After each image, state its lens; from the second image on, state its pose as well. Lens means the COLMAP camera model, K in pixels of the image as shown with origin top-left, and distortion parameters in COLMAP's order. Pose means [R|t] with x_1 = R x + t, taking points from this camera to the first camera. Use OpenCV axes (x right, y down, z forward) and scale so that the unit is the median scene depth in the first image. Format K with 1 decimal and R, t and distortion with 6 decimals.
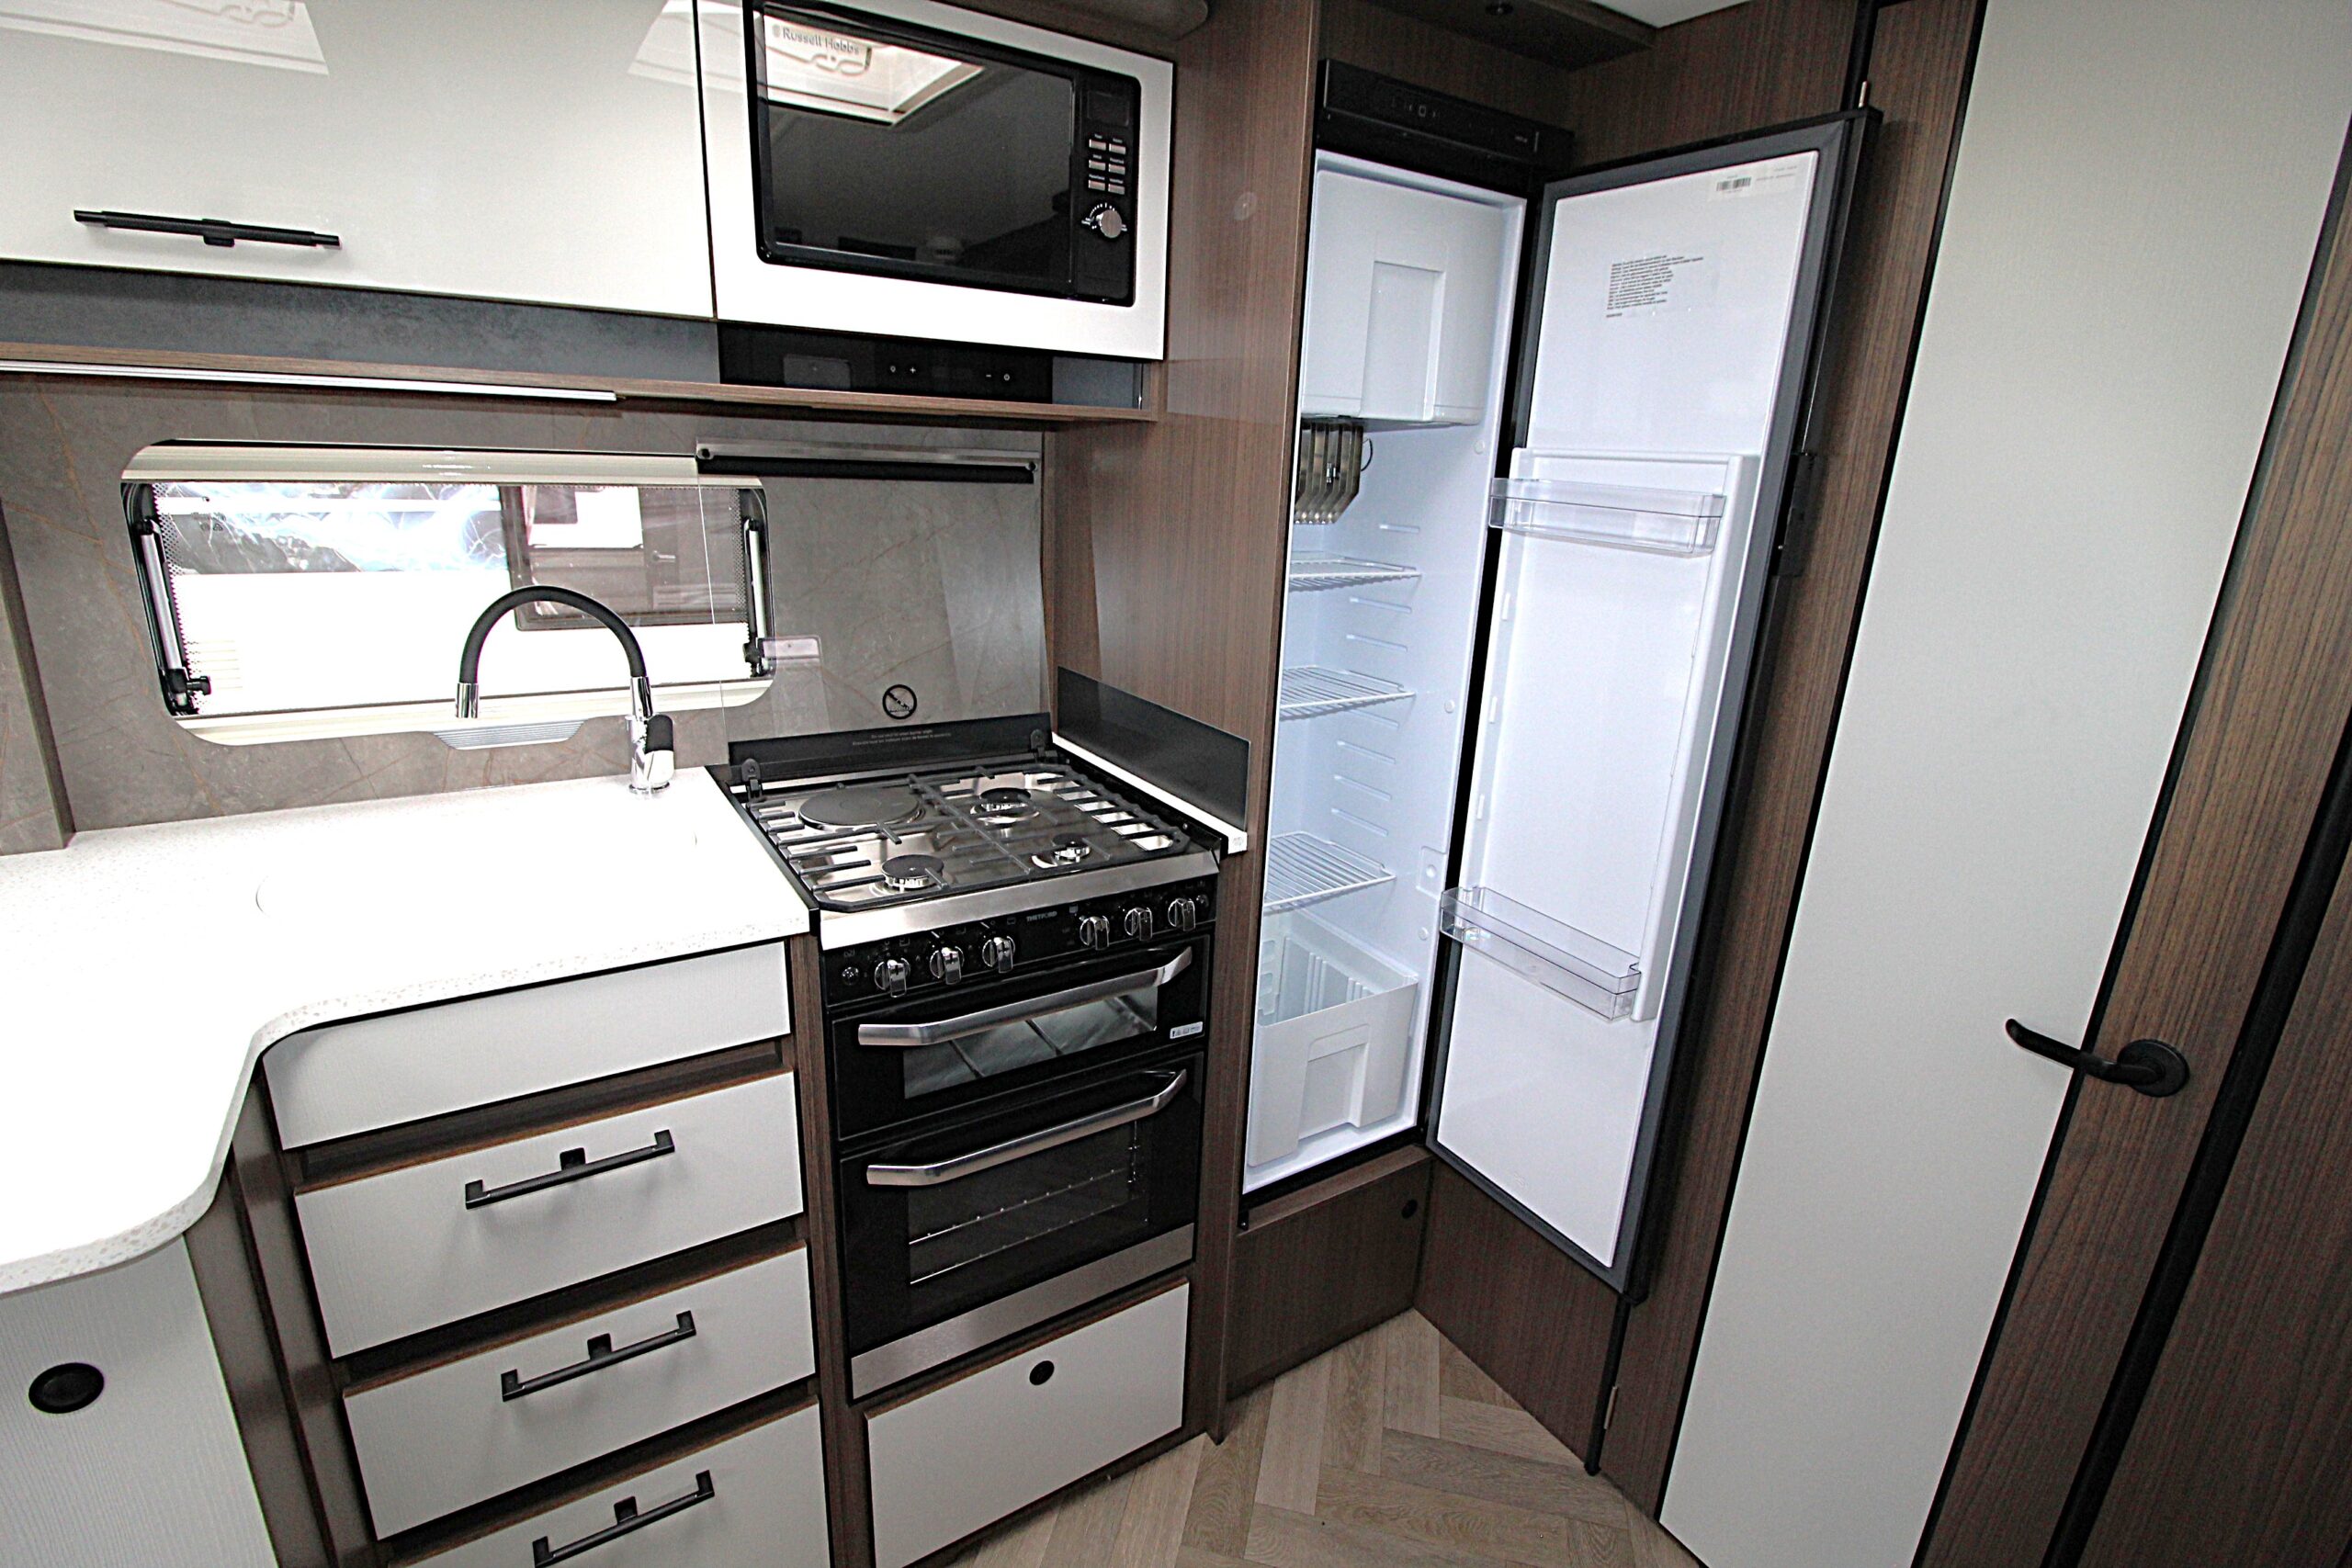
lens RADIAL K [[1092.7, 0, 1187.0], [0, 1092.7, 773.5], [0, 0, 1]] dist [-0.004077, -0.010926]
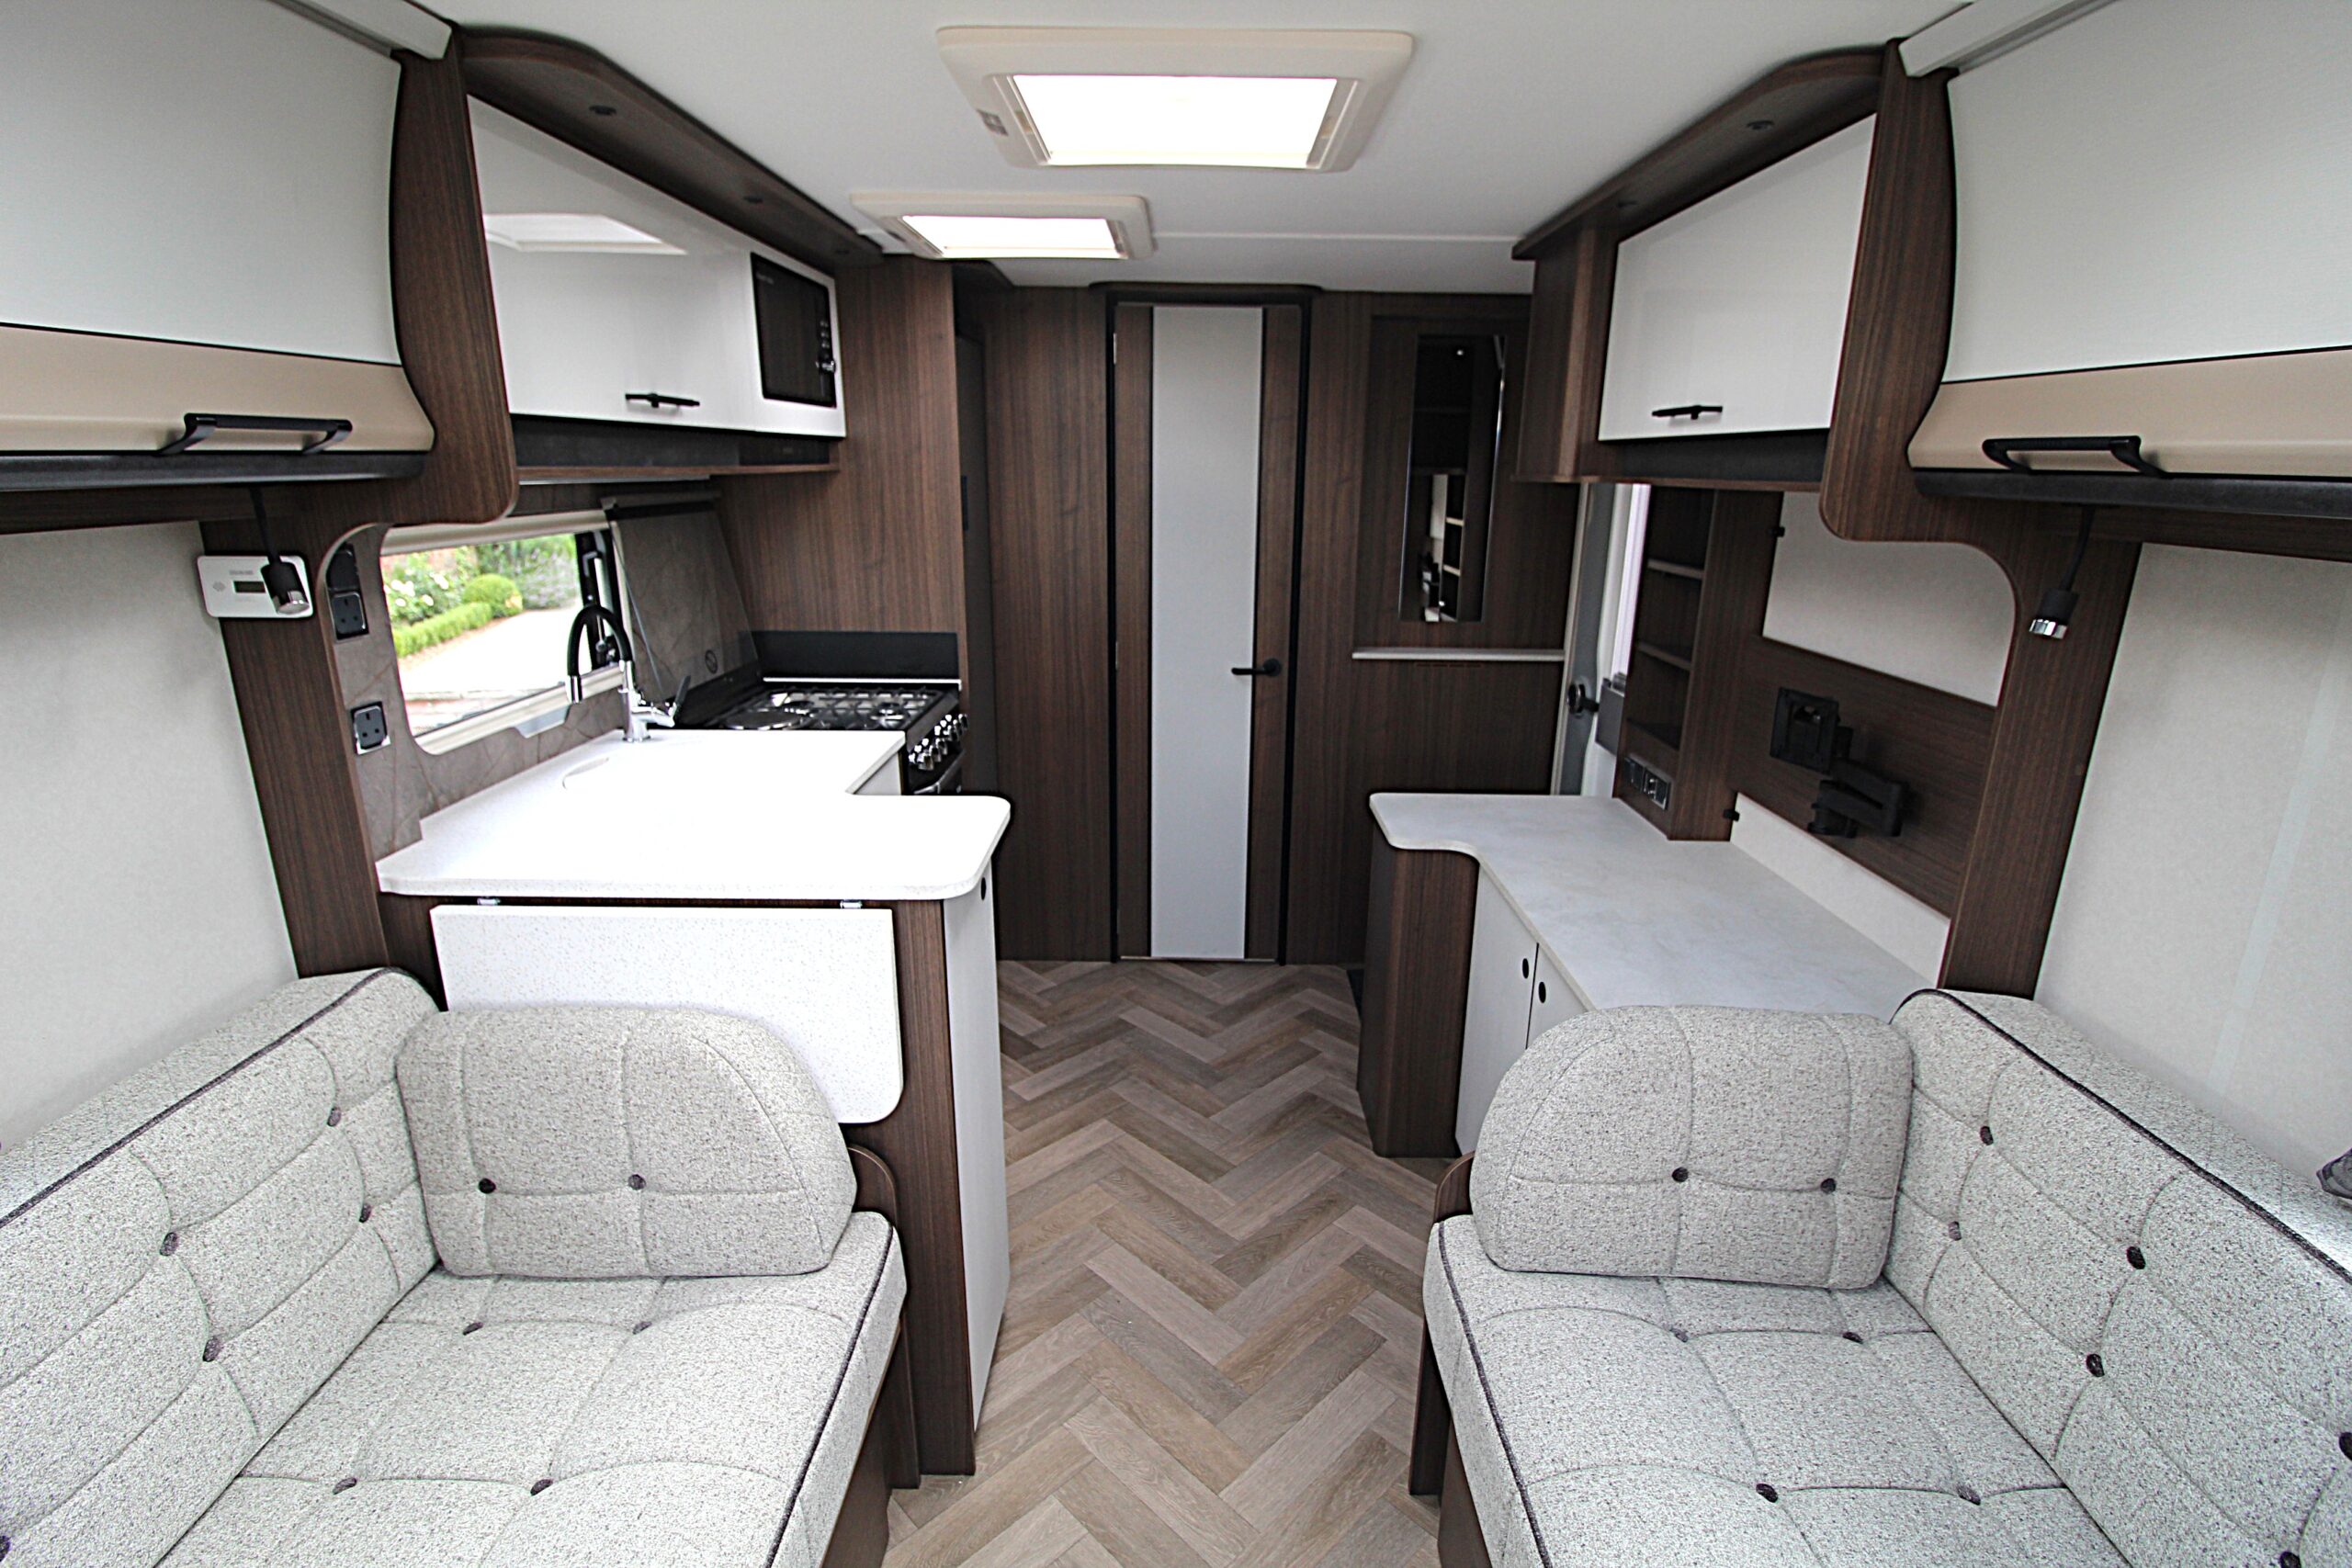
lens RADIAL K [[1092.7, 0, 1188.7], [0, 1092.7, 773.2], [0, 0, 1]] dist [-0.004077, -0.010926]
pose [[0.542996, -0.265934, 0.796514, -1.382338], [0.249603, 0.956772, 0.149282, 0.024881], [-0.801782, 0.117752, 0.585902, -0.468491]]
